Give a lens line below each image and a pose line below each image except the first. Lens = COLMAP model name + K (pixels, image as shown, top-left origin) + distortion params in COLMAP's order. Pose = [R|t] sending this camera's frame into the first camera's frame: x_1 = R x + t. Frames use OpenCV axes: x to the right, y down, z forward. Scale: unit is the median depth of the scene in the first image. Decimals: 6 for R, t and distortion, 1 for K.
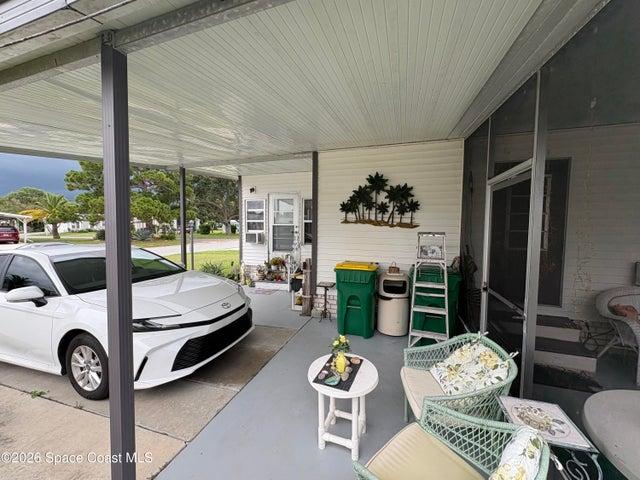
lens RADIAL K [[255.1, 0, 322.8], [0, 255.1, 240.2], [0, 0, 1]] dist [-0.007732, 0.002756]
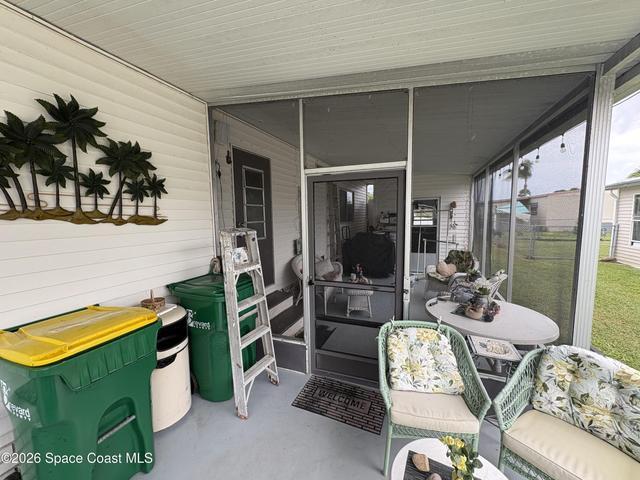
lens RADIAL K [[255.1, 0, 318.6], [0, 255.1, 240.6], [0, 0, 1]] dist [-0.007732, 0.002756]
pose [[0.072979, -0.113936, 0.990804, -0.194812], [0.070805, 0.991538, 0.108805, -0.046788], [-0.994817, 0.062213, 0.080428, 0.570932]]
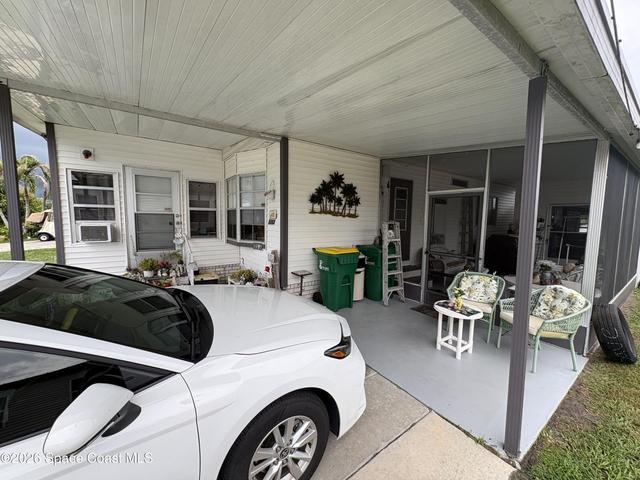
lens RADIAL K [[255.1, 0, 319.7], [0, 255.1, 241.2], [0, 0, 1]] dist [-0.007732, 0.002756]
pose [[0.590469, -0.076102, 0.803464, -0.802768], [0.034645, 0.997017, 0.068974, -0.023665], [-0.806316, -0.012891, 0.591344, 0.355328]]
